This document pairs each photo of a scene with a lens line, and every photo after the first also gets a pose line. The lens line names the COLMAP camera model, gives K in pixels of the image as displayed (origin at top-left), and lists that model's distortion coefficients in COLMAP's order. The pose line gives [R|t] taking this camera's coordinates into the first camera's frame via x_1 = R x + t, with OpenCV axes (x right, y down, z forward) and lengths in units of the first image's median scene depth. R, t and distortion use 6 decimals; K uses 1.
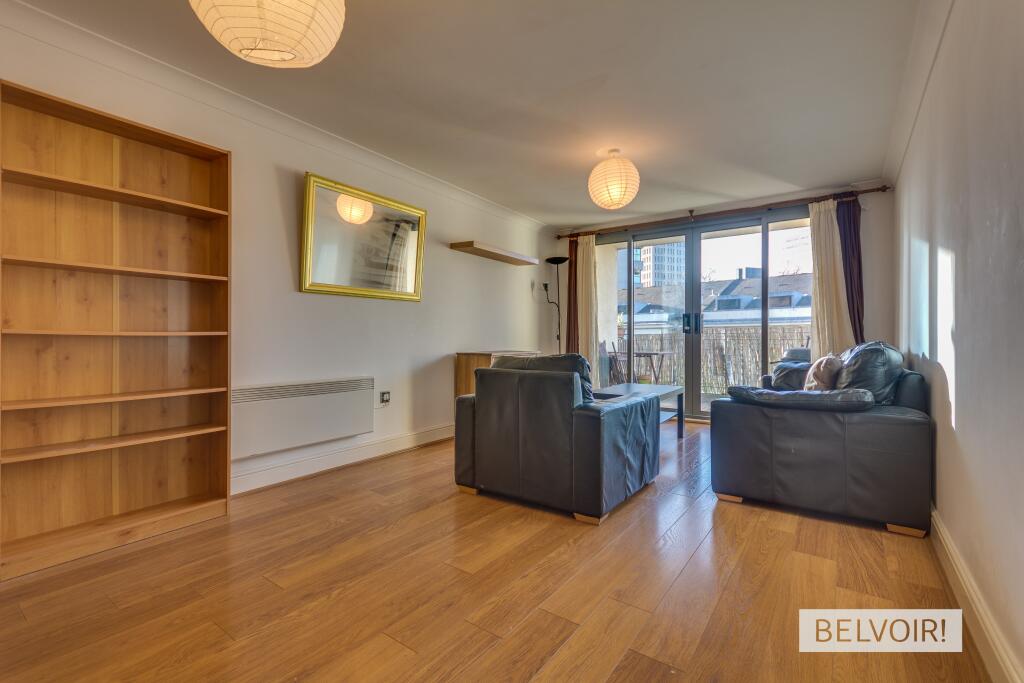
lens RADIAL K [[445.7, 0, 508.6], [0, 445.7, 336.7], [0, 0, 1]] dist [0.004544, -0.000448]
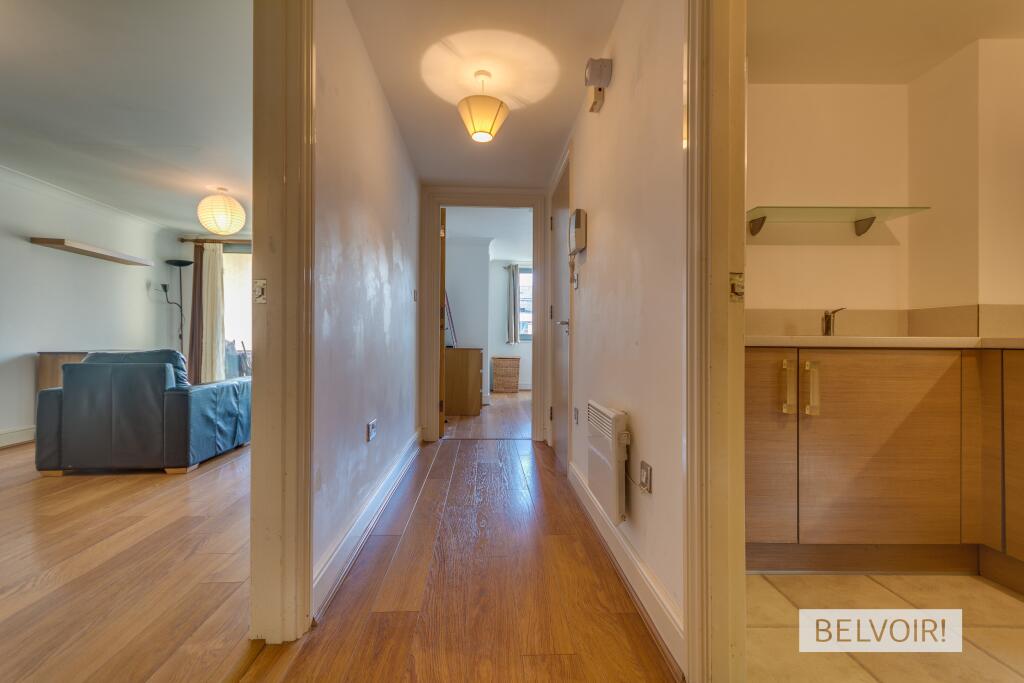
lens RADIAL K [[445.7, 0, 508.6], [0, 445.7, 336.7], [0, 0, 1]] dist [0.004544, -0.000448]
pose [[0.768934, 0.008316, 0.639274, 0.059210], [-0.008391, 0.999961, -0.002916, -0.003279], [-0.639273, -0.003121, 0.768973, -0.516033]]
